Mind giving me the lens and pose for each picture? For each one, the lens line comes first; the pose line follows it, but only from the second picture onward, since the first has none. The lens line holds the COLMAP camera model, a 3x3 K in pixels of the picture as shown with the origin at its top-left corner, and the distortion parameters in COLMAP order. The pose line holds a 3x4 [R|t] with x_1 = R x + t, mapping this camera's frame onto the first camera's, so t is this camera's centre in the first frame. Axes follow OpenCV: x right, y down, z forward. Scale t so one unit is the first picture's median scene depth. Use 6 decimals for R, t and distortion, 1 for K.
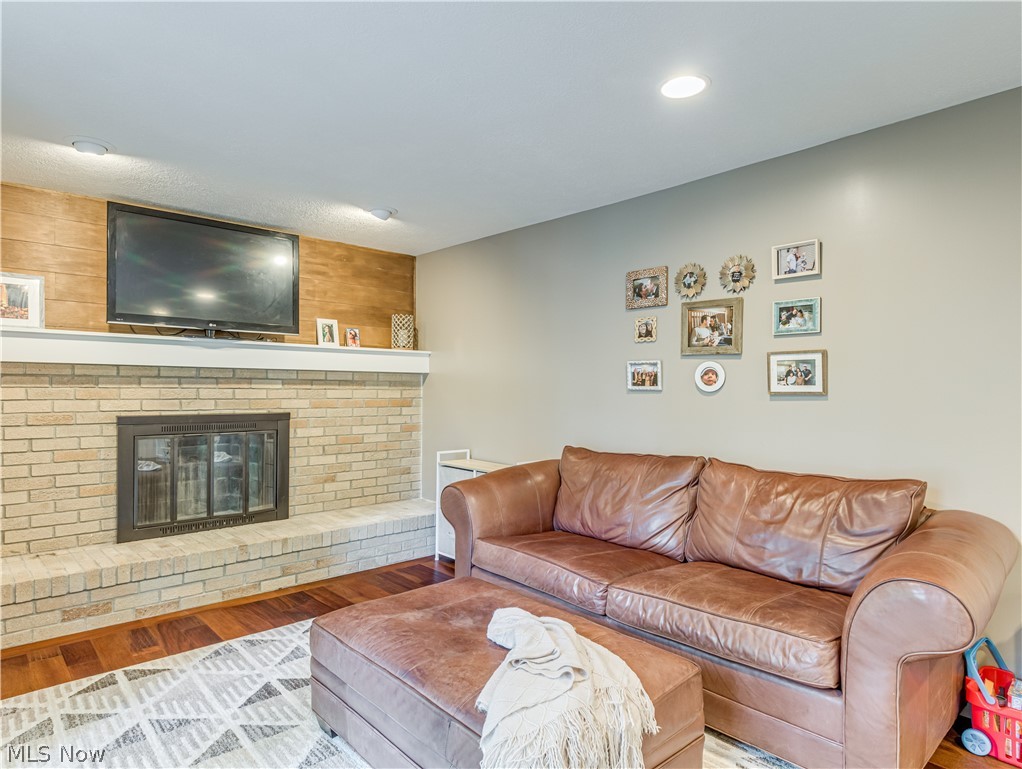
lens RADIAL K [[595.8, 0, 516.8], [0, 595.8, 385.7], [0, 0, 1]] dist [0.001989, 0.000532]
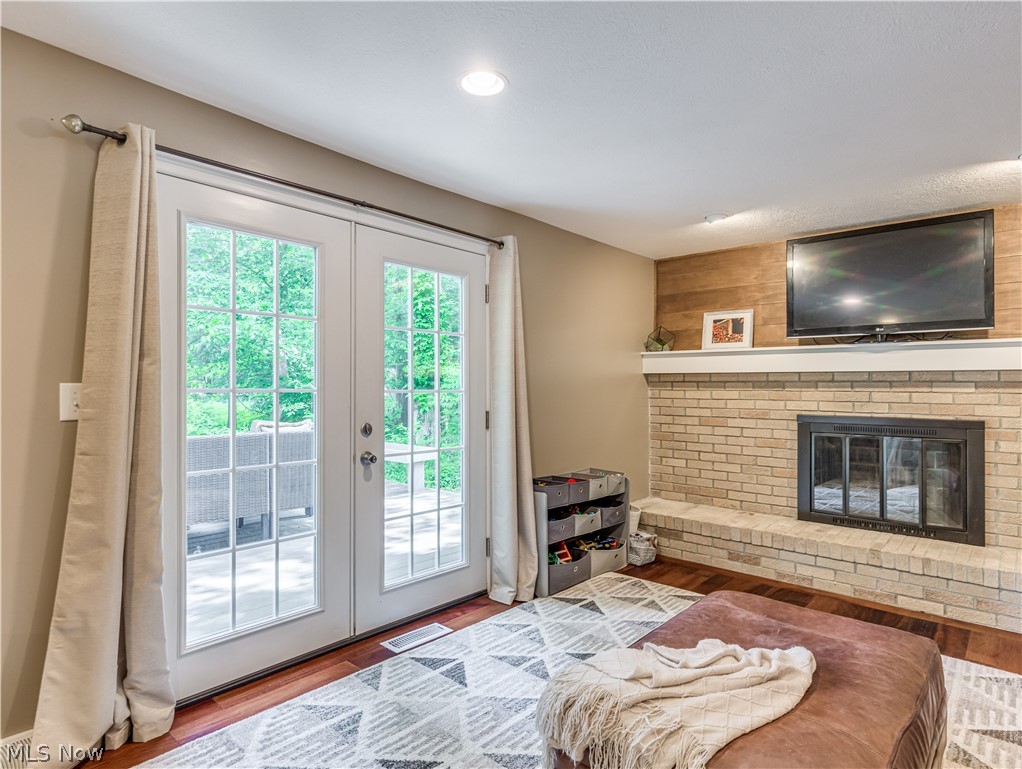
lens RADIAL K [[595.8, 0, 517.0], [0, 595.8, 385.3], [0, 0, 1]] dist [0.001989, 0.000532]
pose [[0.104172, -0.010479, -0.994504, 0.470725], [-0.002566, 0.999938, -0.010805, 0.006501], [0.994556, 0.003678, 0.104139, 0.304154]]
